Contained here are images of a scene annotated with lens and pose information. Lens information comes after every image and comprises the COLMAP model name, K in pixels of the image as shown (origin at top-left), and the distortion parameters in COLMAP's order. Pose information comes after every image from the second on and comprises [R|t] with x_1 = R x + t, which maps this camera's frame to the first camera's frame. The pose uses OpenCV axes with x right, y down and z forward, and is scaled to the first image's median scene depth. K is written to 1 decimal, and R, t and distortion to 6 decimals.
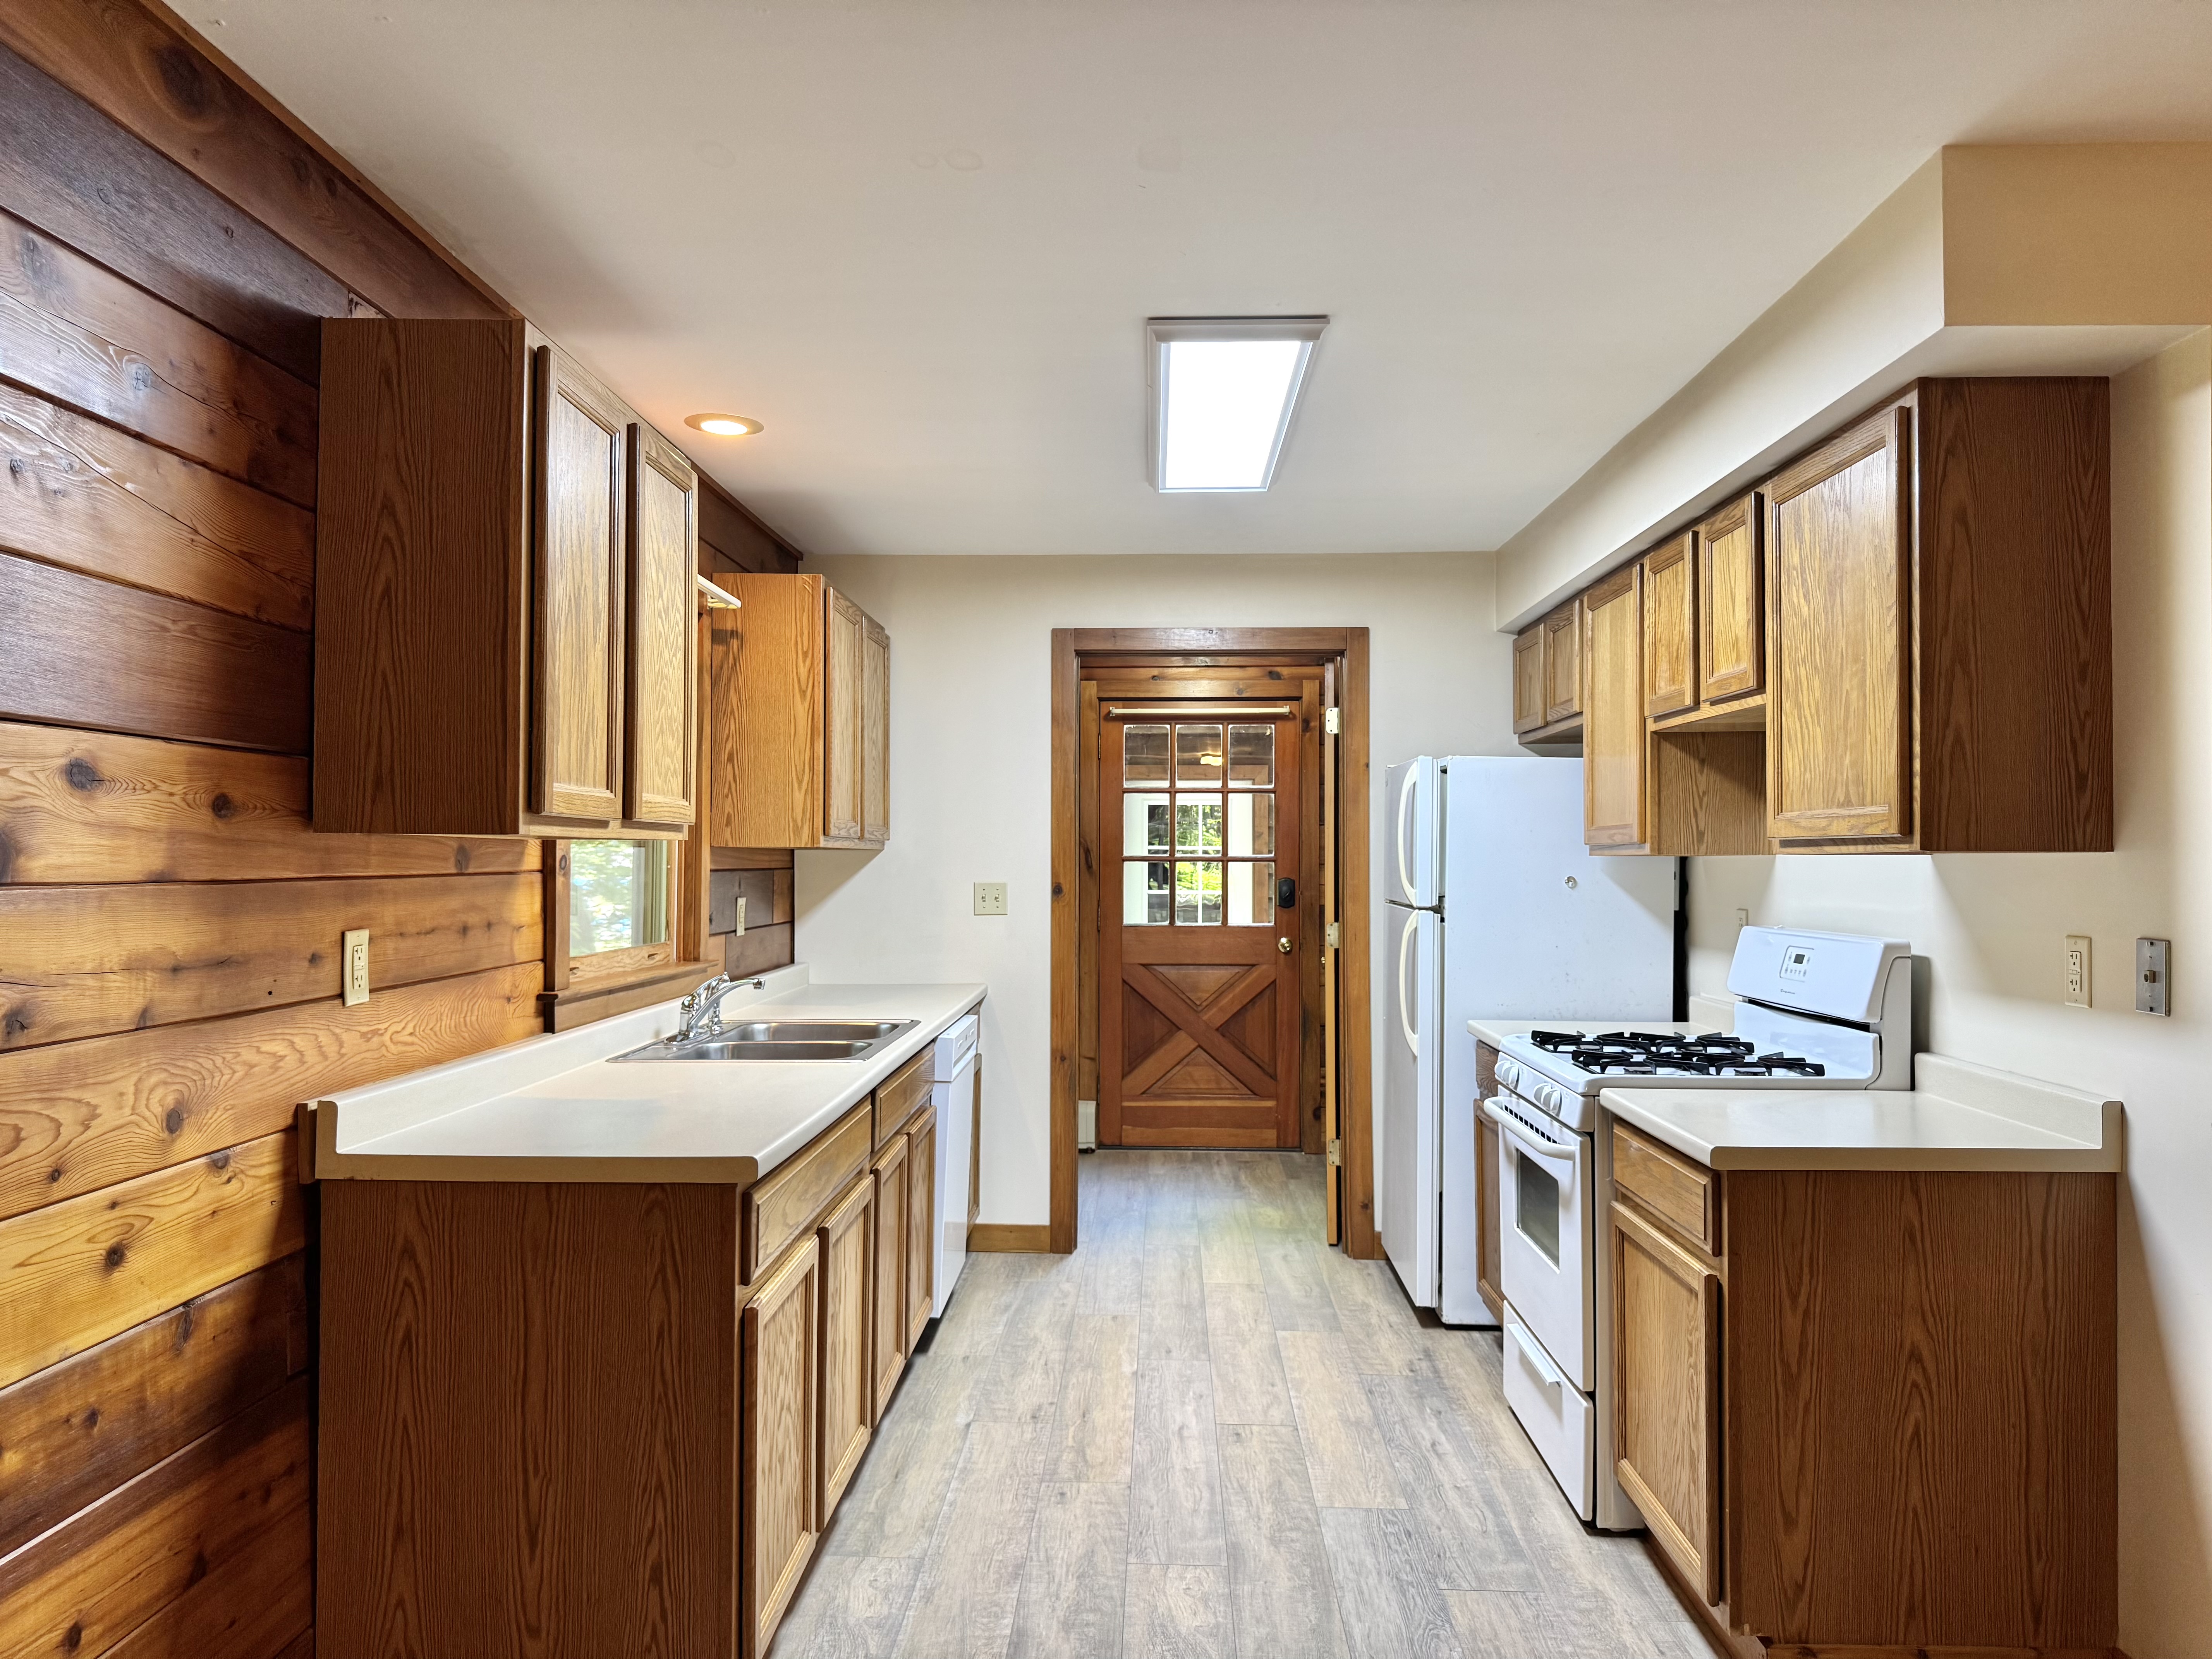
lens RADIAL K [[1564.5, 0, 1096.5], [0, 1564.5, 833.7], [0, 0, 1]] dist [0.093611, -0.145567]
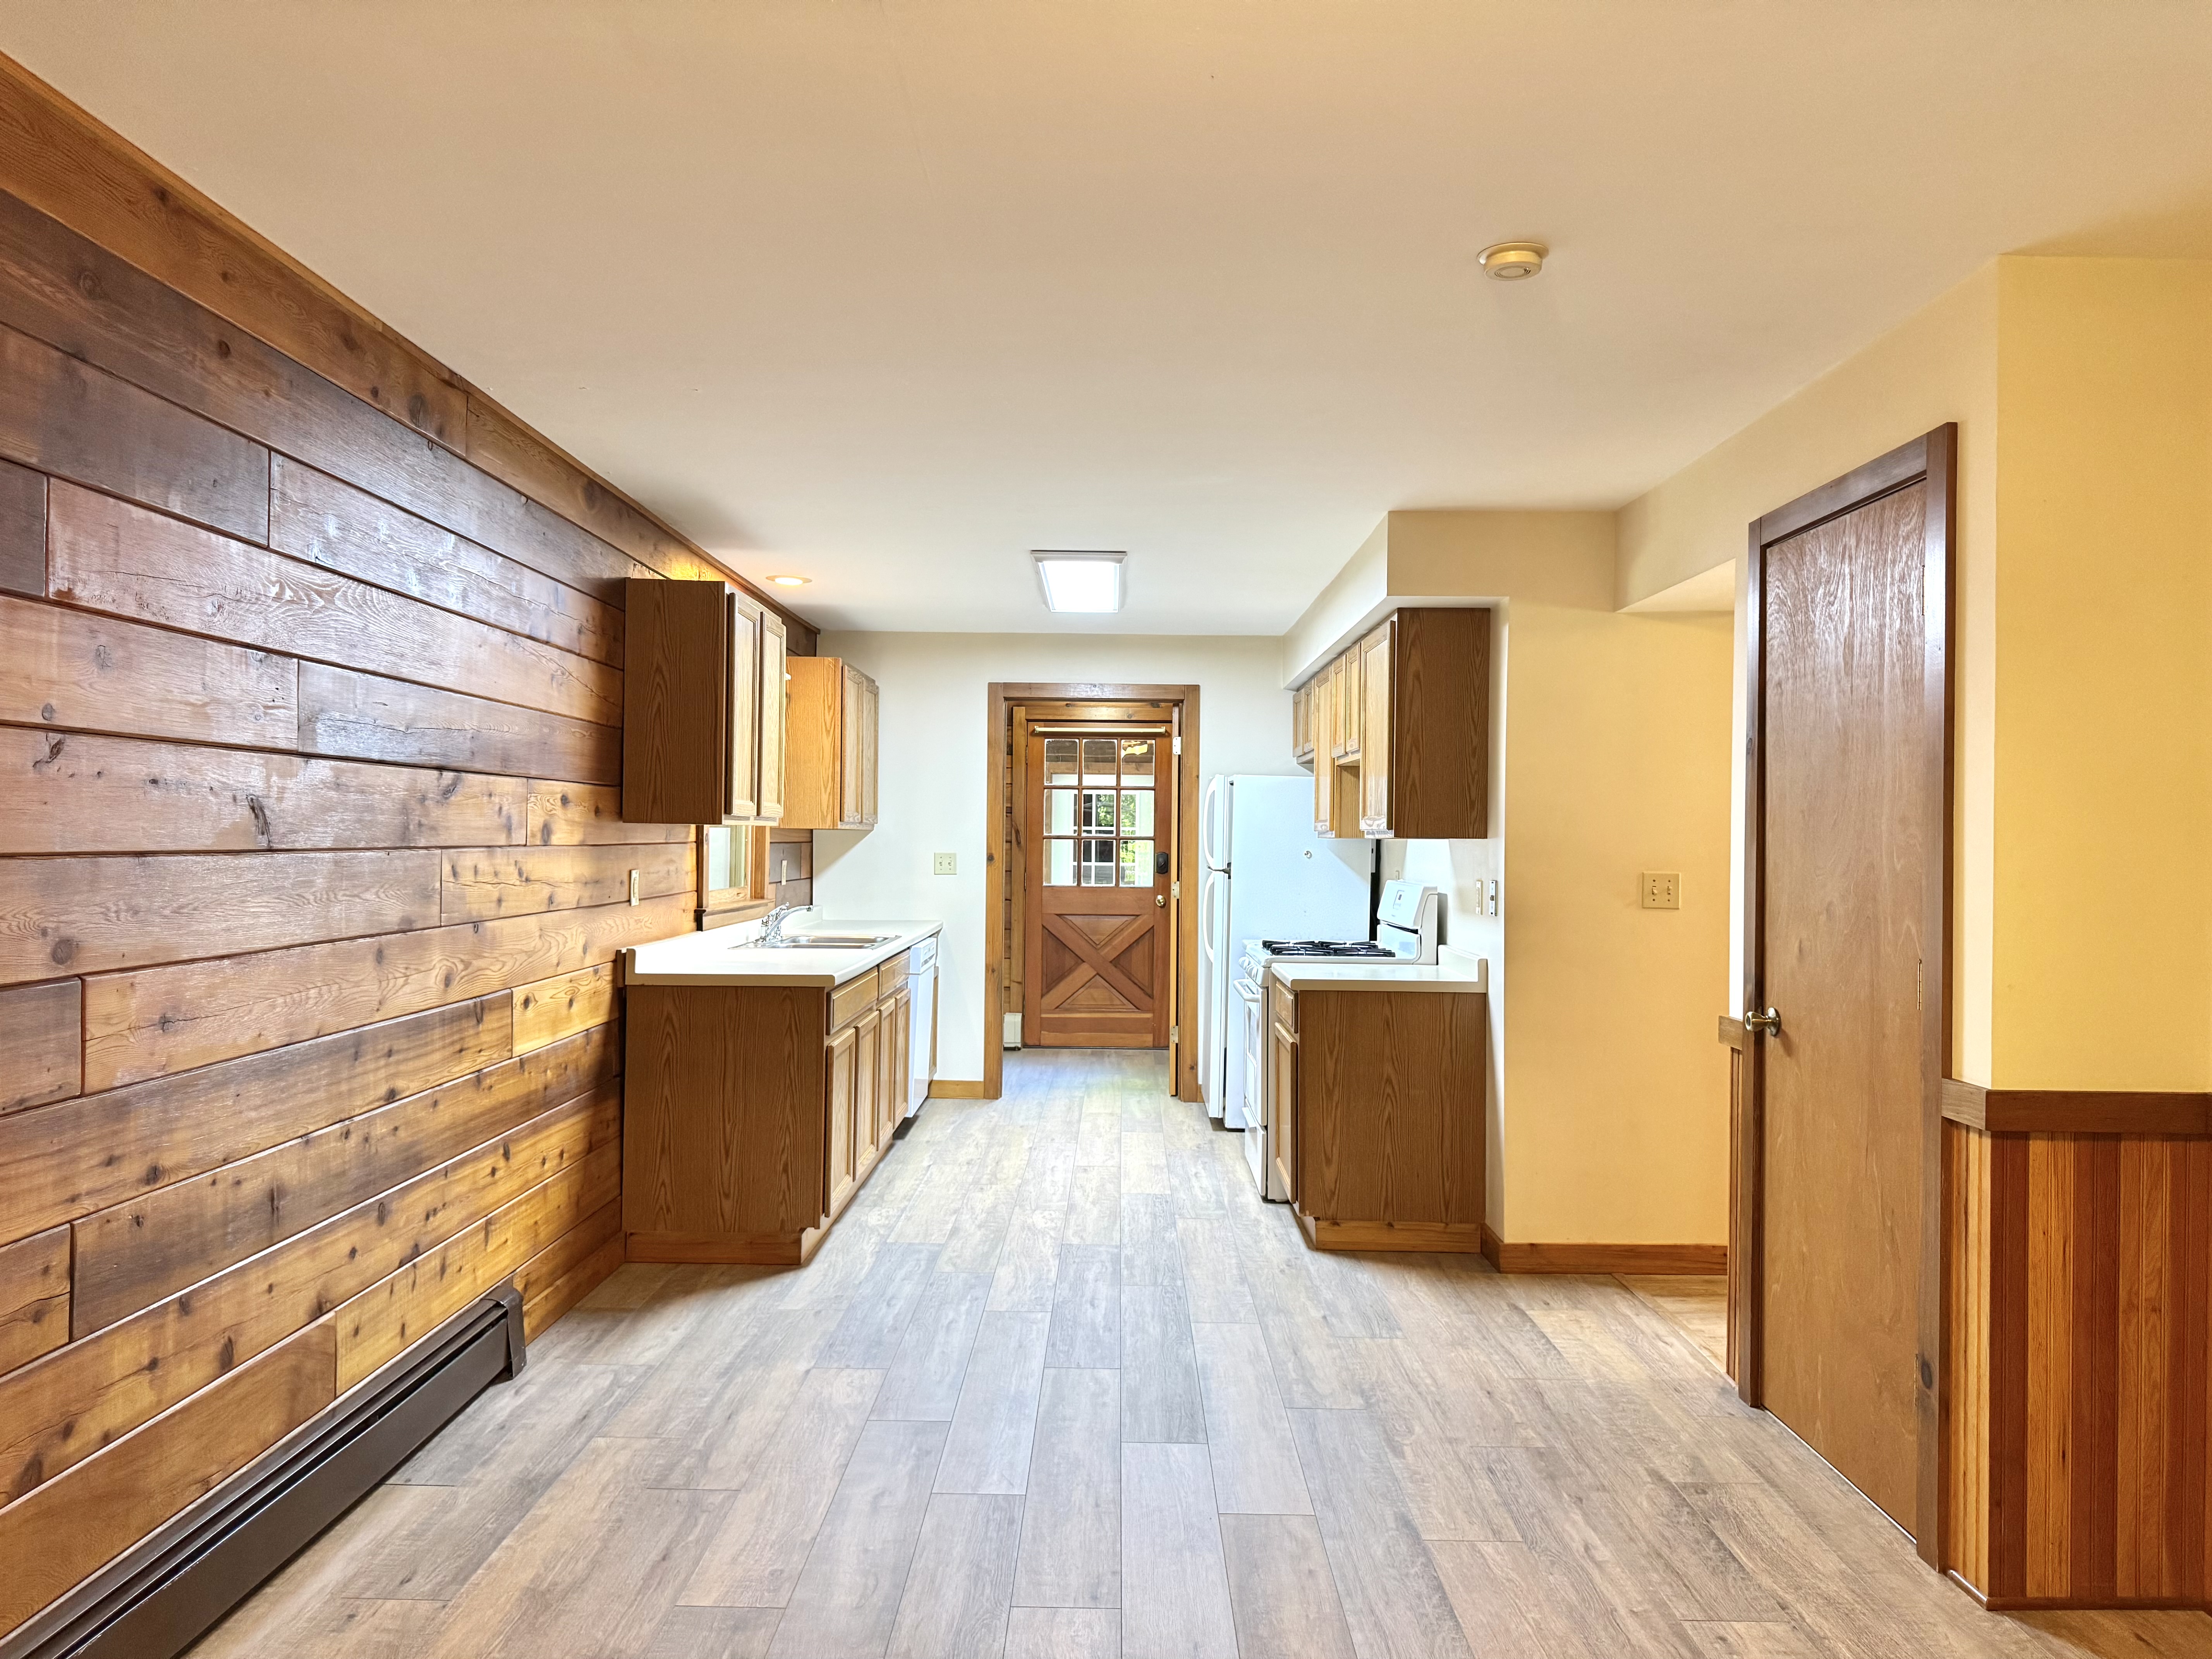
lens RADIAL K [[1554.2, 0, 1121.7], [0, 1554.2, 822.6], [0, 0, 1]] dist [0.061967, -0.090992]
pose [[0.999049, 0.008631, 0.042748, 0.060530], [-0.008936, 0.999936, 0.006953, -0.015705], [-0.042685, -0.007328, 0.999062, -0.816473]]
